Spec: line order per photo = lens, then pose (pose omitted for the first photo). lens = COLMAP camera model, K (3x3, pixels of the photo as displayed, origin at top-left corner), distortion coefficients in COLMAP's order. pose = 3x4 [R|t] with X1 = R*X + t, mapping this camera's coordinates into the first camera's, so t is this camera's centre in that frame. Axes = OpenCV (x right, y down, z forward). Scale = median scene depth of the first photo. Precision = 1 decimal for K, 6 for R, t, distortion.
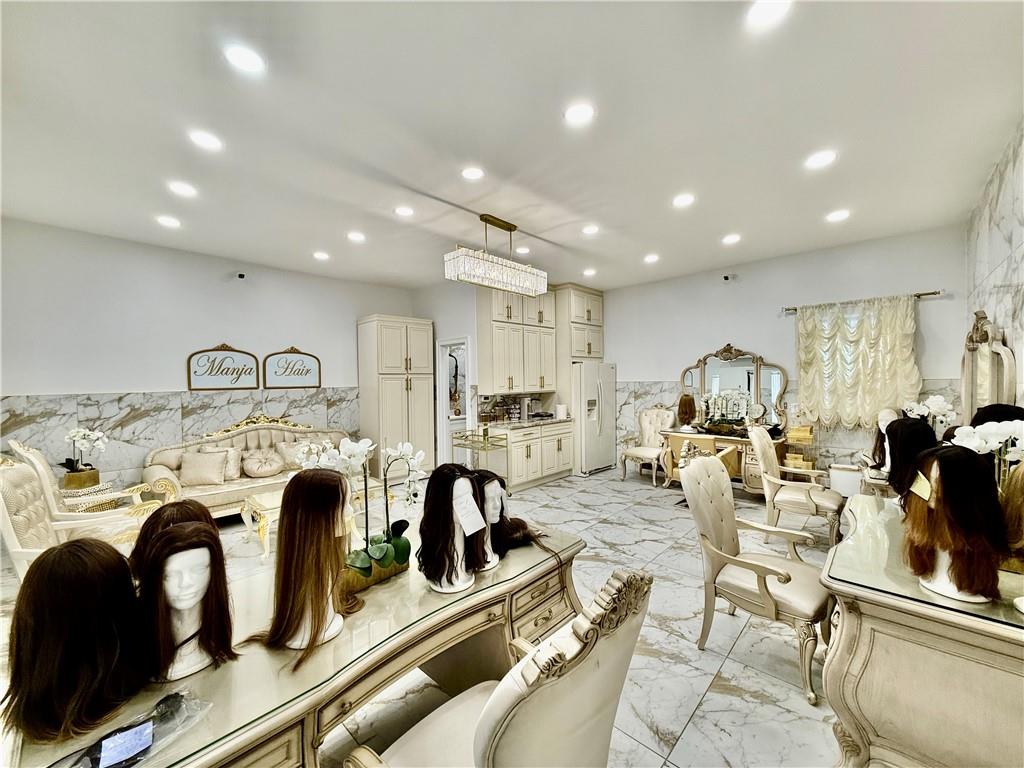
lens RADIAL K [[409.7, 0, 514.3], [0, 409.7, 384.1], [0, 0, 1]] dist [-0.011214, 0.000088]
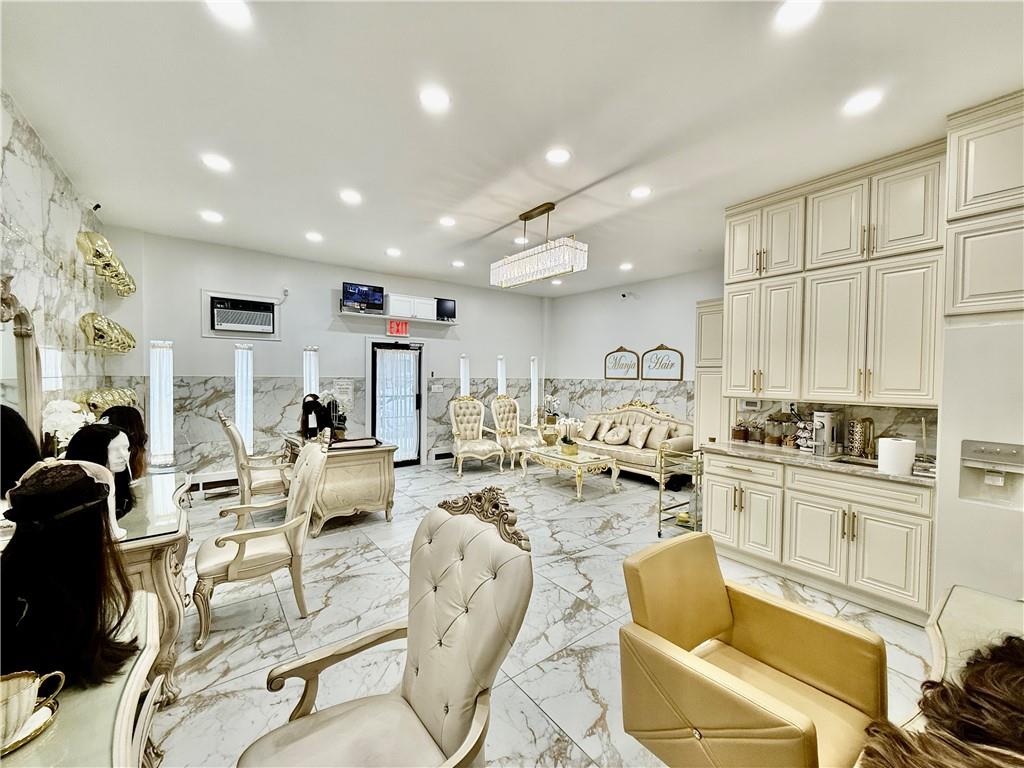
lens RADIAL K [[409.7, 0, 514.5], [0, 409.7, 386.2], [0, 0, 1]] dist [-0.011214, 0.000088]
pose [[-0.167073, 0.041208, -0.985083, 0.738322], [-0.019281, 0.998799, 0.045051, -0.018540], [0.985756, 0.026520, -0.166077, 0.876664]]
